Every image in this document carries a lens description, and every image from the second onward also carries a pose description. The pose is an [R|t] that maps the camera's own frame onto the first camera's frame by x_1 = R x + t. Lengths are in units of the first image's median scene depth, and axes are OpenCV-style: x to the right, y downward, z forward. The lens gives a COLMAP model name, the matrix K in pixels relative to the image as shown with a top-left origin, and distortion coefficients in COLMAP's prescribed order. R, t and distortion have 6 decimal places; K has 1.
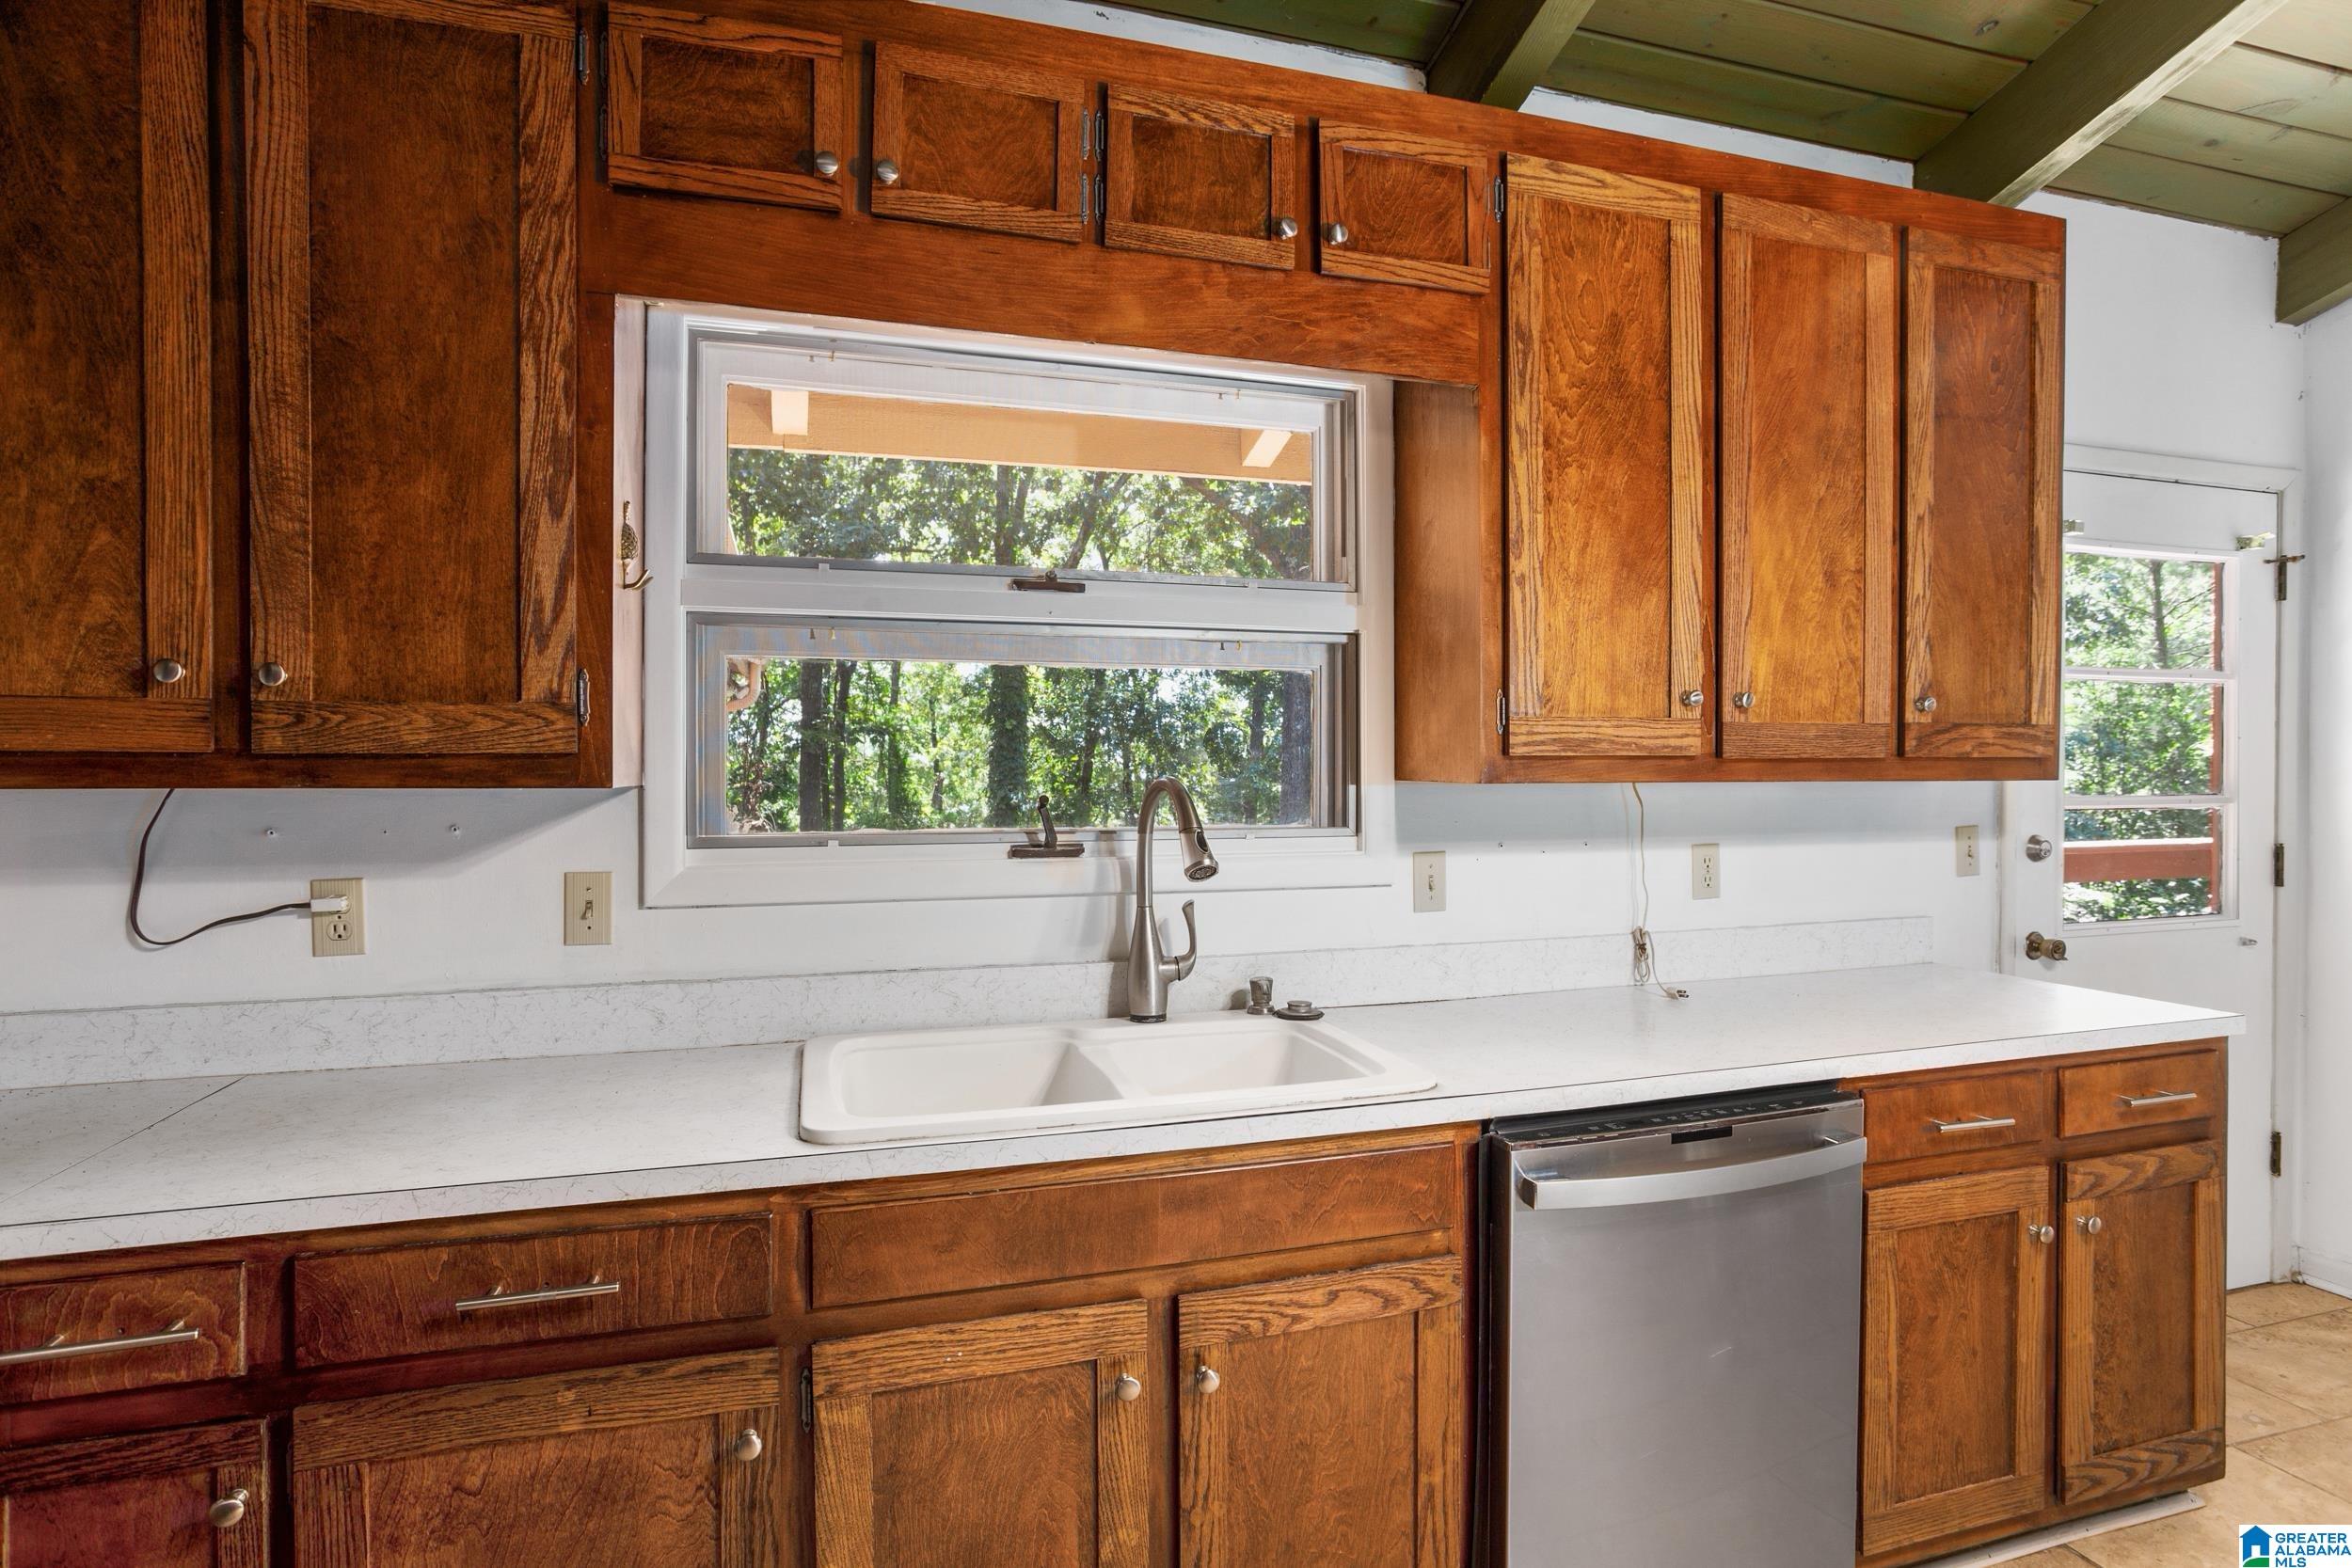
lens RADIAL K [[1275.6, 0, 1081.0], [0, 1275.6, 772.1], [0, 0, 1]] dist [-0.058189, 0.024673]
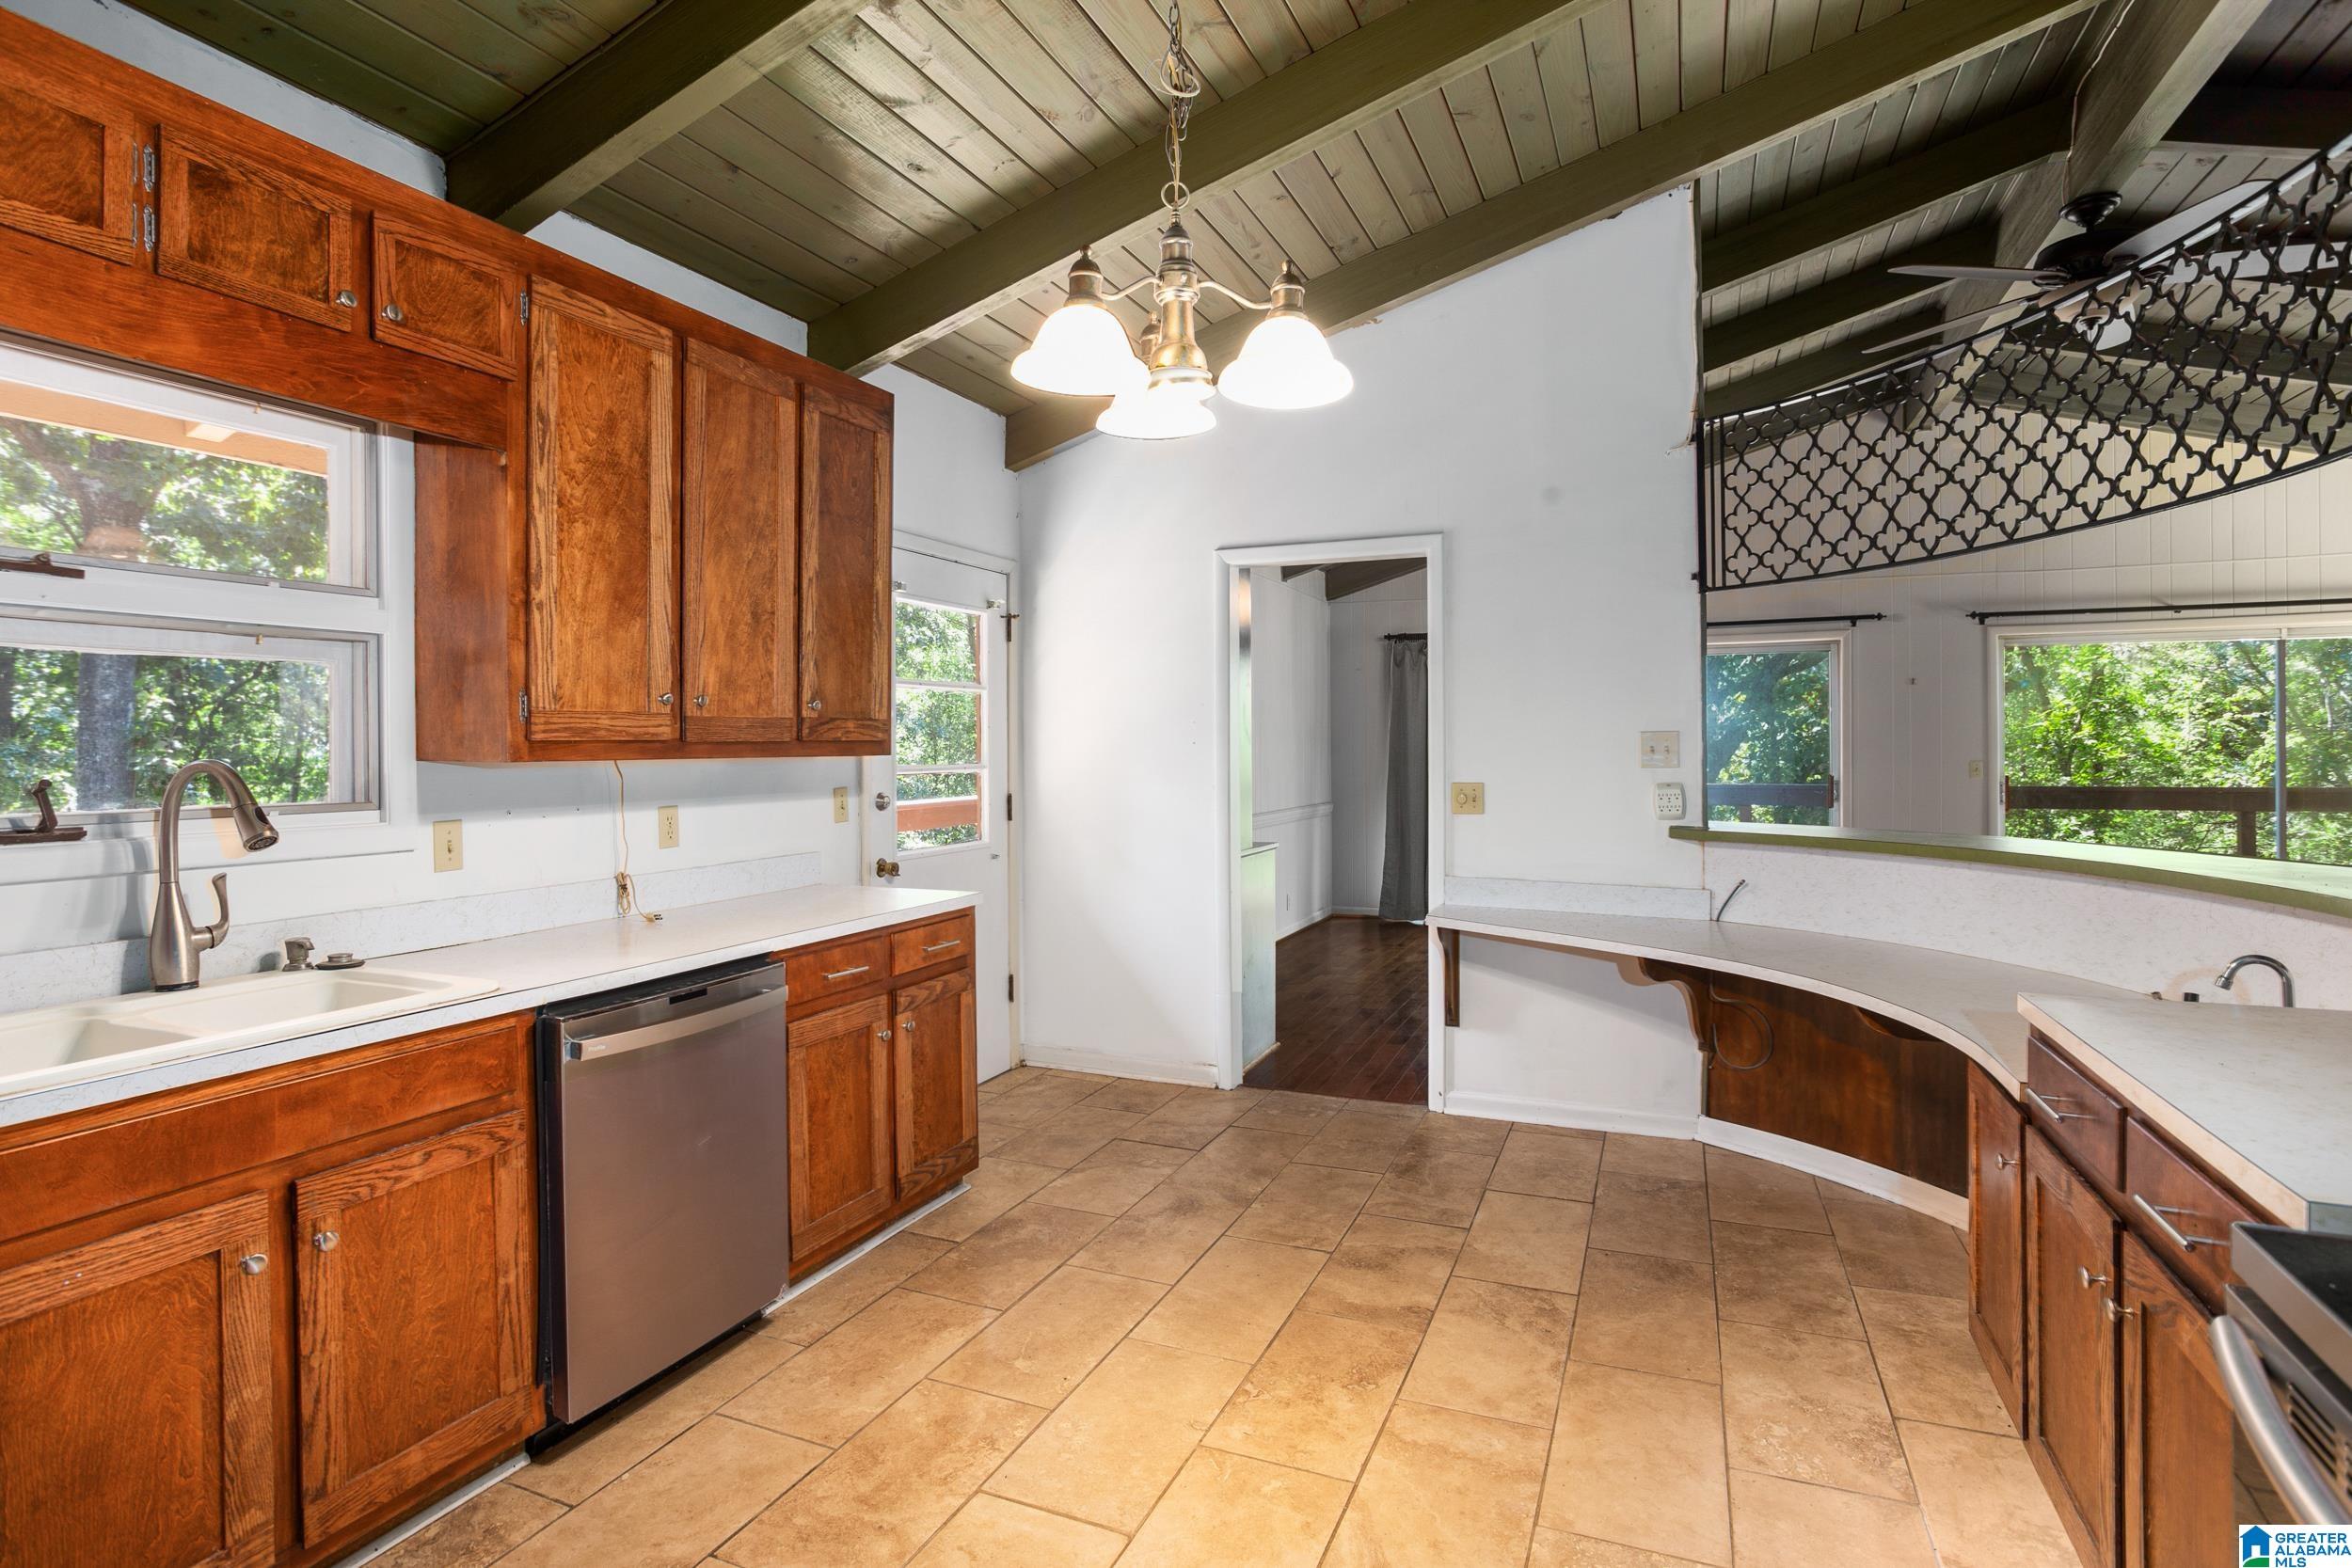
lens RADIAL K [[1199.6, 0, 1156.7], [0, 1199.6, 775.6], [0, 0, 1]] dist [-0.031118, 0.025371]
pose [[0.640881, -0.021474, 0.767340, -0.191522], [0.005394, 0.999710, 0.023472, -0.002151], [-0.767621, -0.010904, 0.640811, -0.275964]]
